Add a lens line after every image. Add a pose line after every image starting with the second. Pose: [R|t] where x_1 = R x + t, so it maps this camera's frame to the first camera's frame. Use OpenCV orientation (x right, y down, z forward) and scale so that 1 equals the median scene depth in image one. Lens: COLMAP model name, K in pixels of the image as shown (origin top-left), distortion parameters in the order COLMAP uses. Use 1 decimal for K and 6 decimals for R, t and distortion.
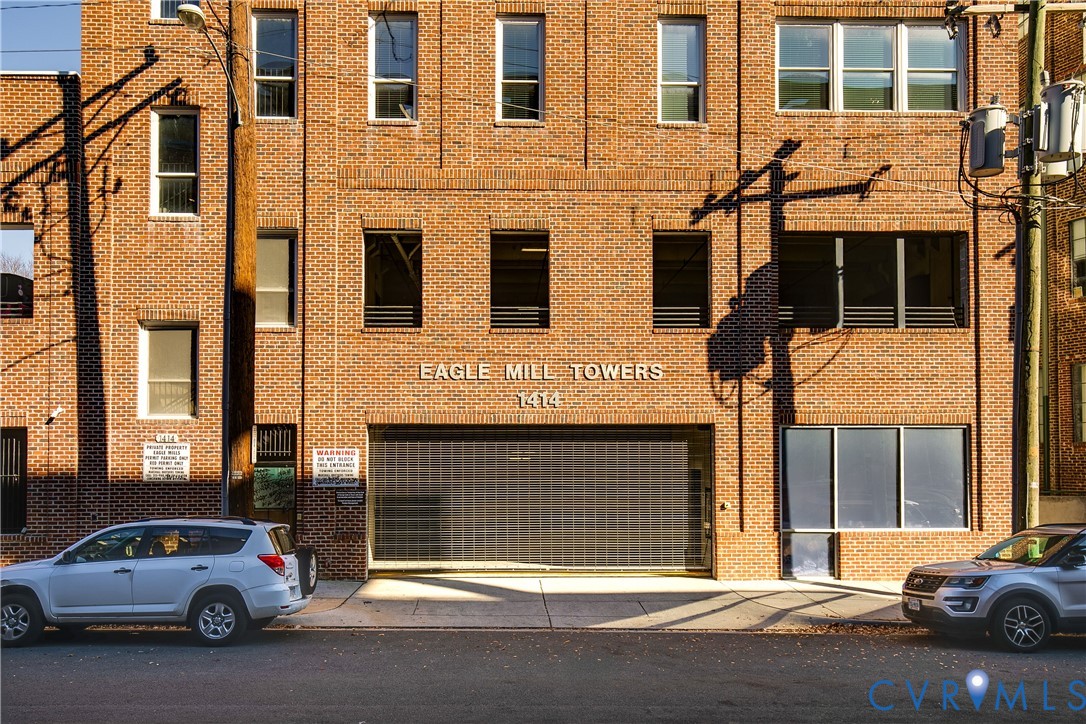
lens RADIAL K [[837.3, 0, 543.0], [0, 837.3, 419.4], [0, 0, 1]] dist [-0.033655, -0.000276]
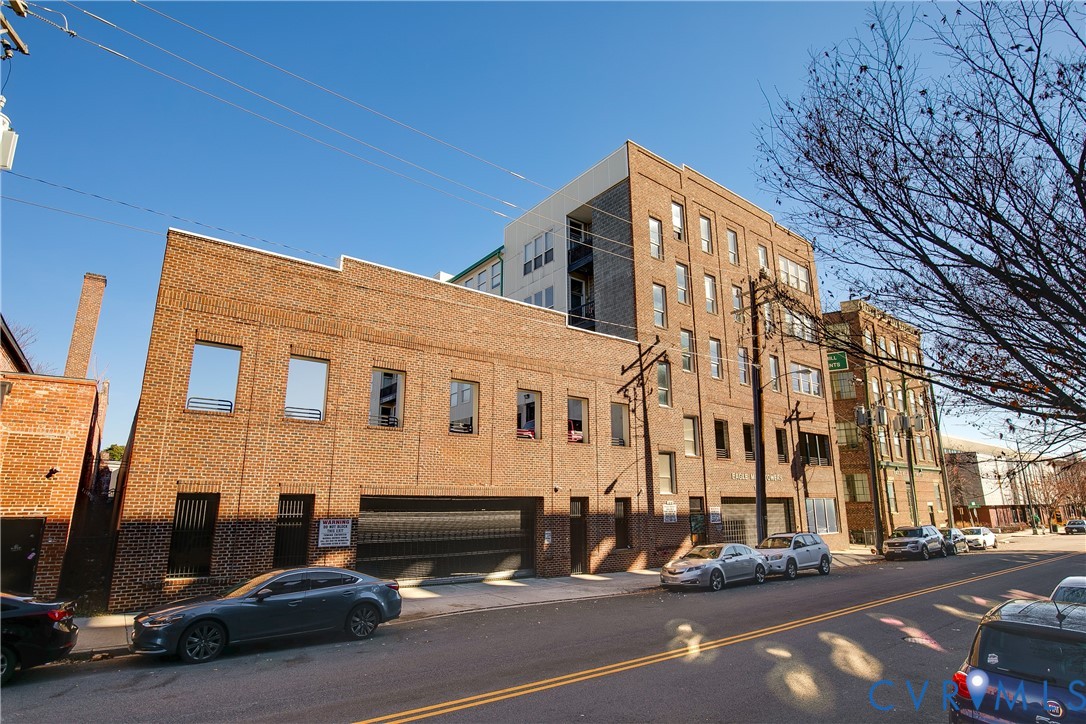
lens RADIAL K [[555.1, 0, 543.0], [0, 555.1, 362.0], [0, 0, 1]] dist [-0.001013, -0.000225]
pose [[0.802734, 0.144548, 0.578553, -1.651191], [-0.009003, 0.973005, -0.230608, 0.001371], [-0.596269, 0.179908, 0.782366, -0.056130]]
